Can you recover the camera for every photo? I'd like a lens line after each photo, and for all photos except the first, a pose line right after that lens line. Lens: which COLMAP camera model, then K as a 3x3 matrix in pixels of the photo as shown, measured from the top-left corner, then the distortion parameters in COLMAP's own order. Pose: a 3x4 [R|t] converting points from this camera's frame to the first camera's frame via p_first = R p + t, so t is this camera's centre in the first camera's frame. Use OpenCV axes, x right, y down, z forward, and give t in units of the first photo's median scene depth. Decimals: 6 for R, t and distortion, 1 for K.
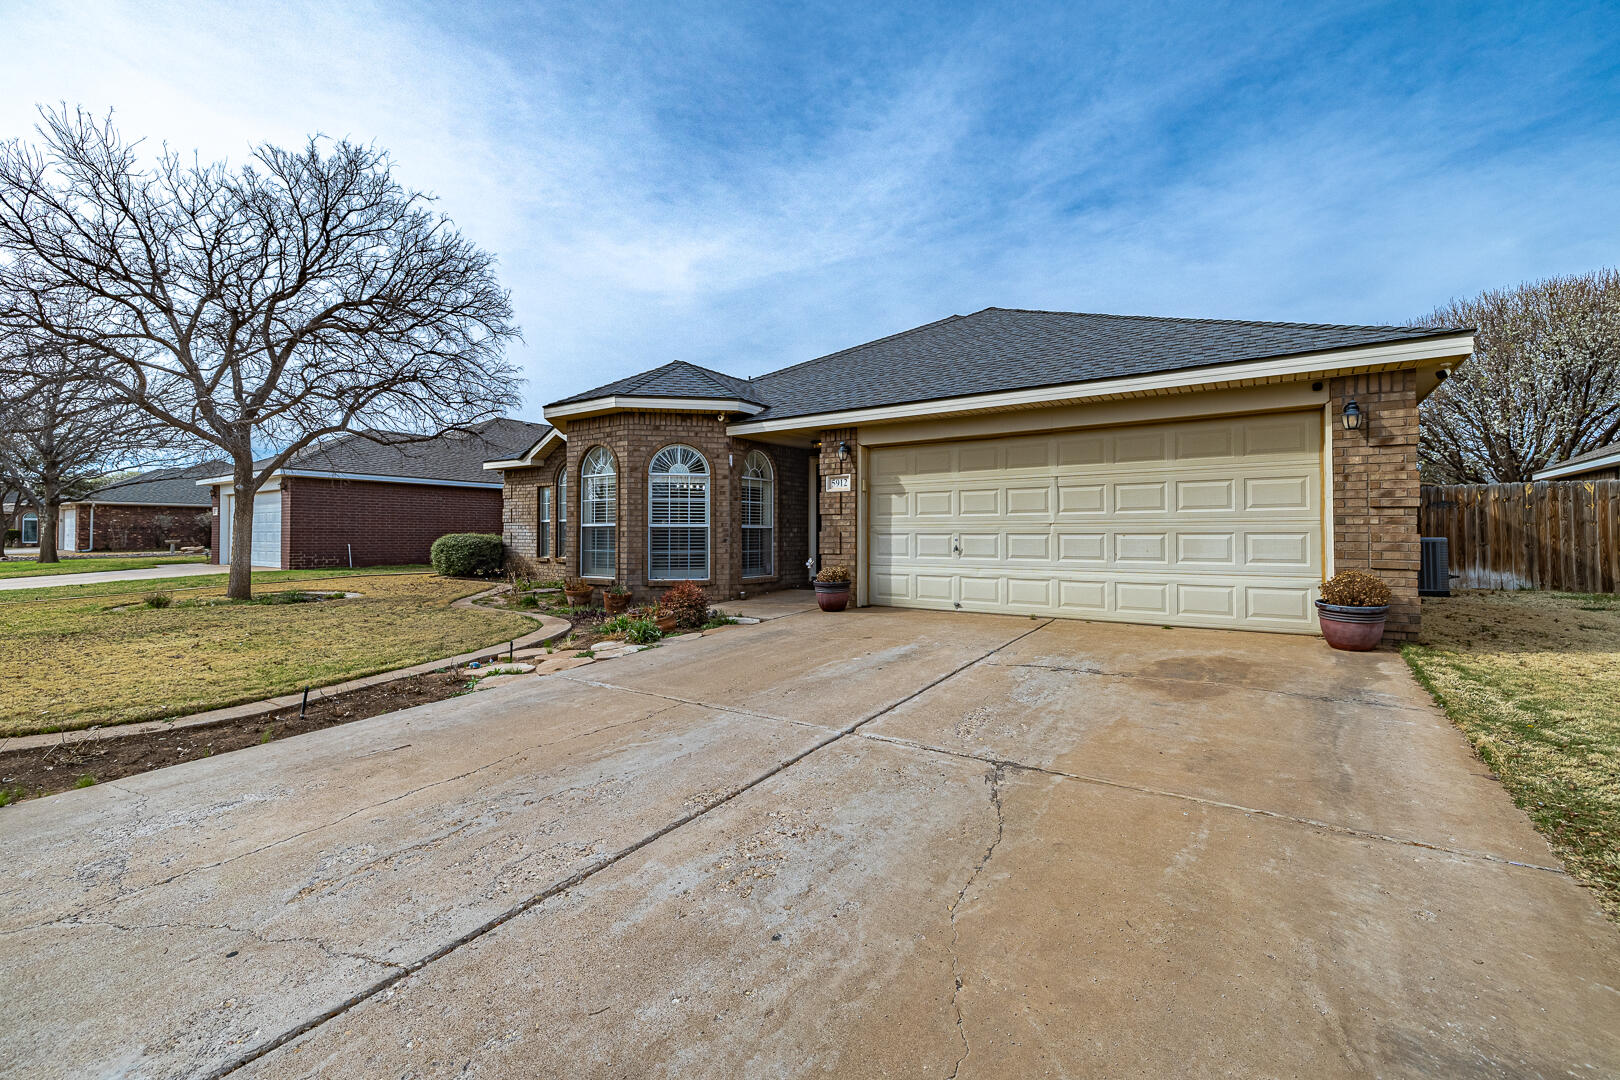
lens RADIAL K [[701.9, 0, 784.0], [0, 701.9, 546.4], [0, 0, 1]] dist [0.002351, -0.000324]
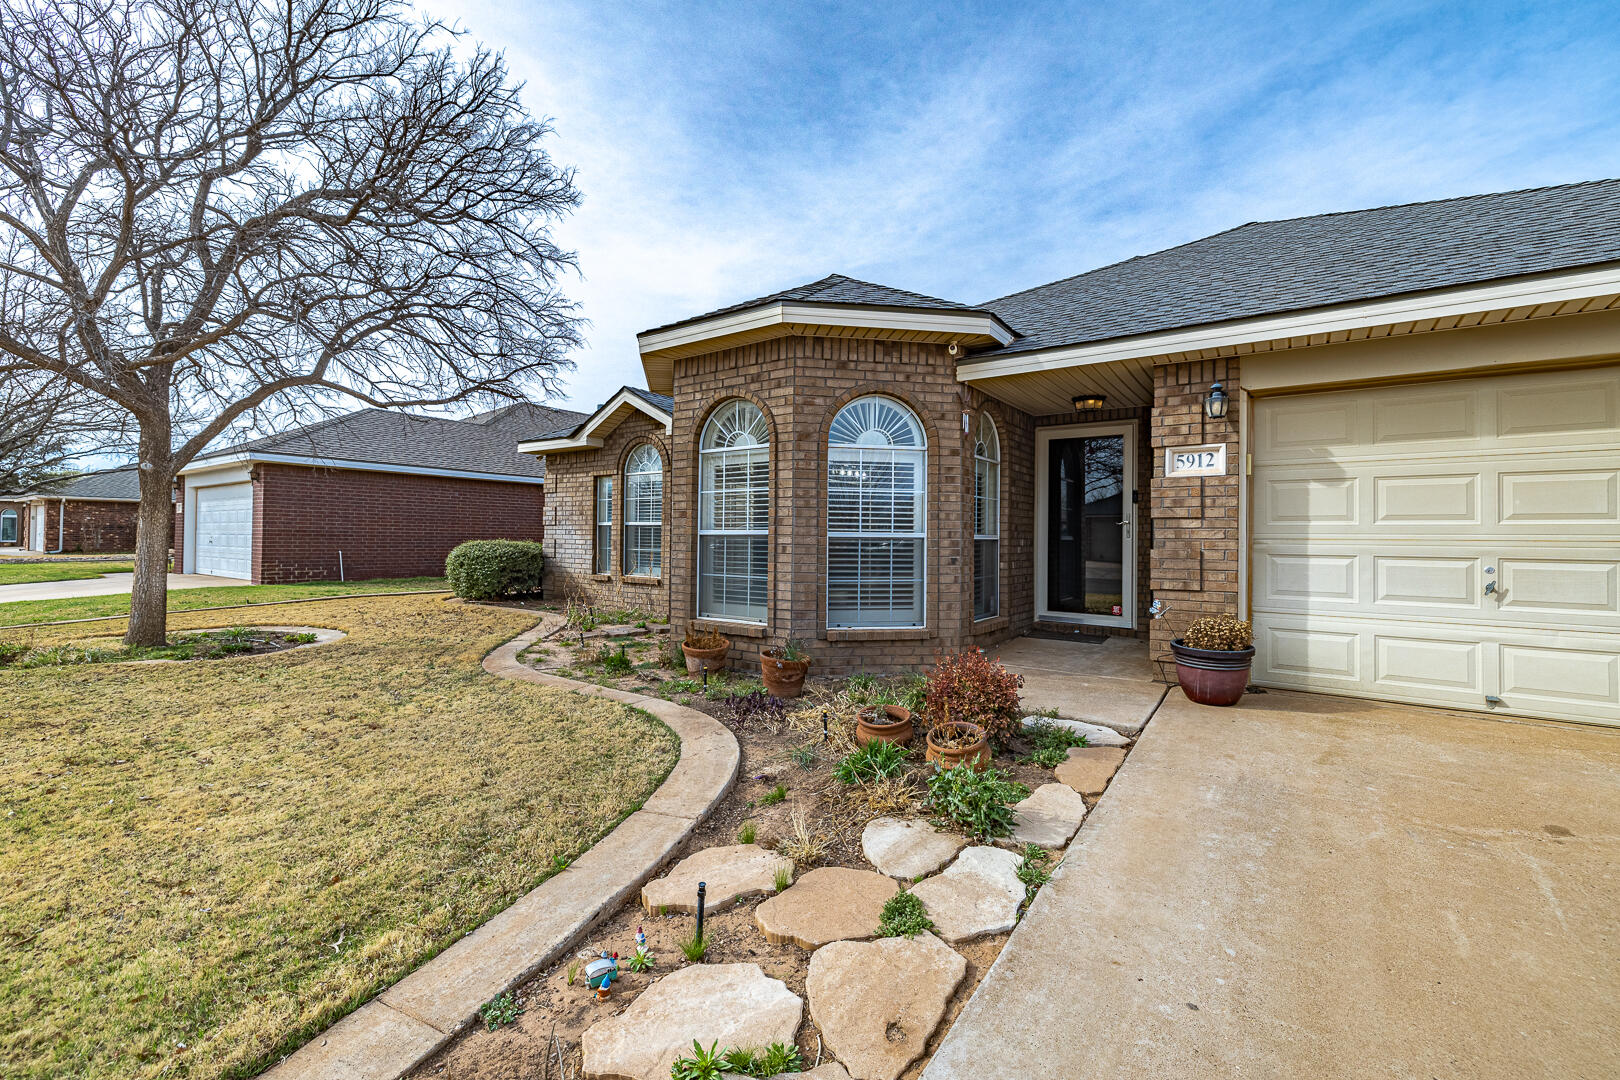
lens RADIAL K [[680.1, 0, 797.0], [0, 680.1, 525.0], [0, 0, 1]] dist [0.000024, 0.000270]
pose [[0.999942, 0.008368, 0.006760, -0.208222], [-0.008129, 0.999368, -0.034617, -0.017121], [-0.007045, 0.034560, 0.999378, 0.419800]]
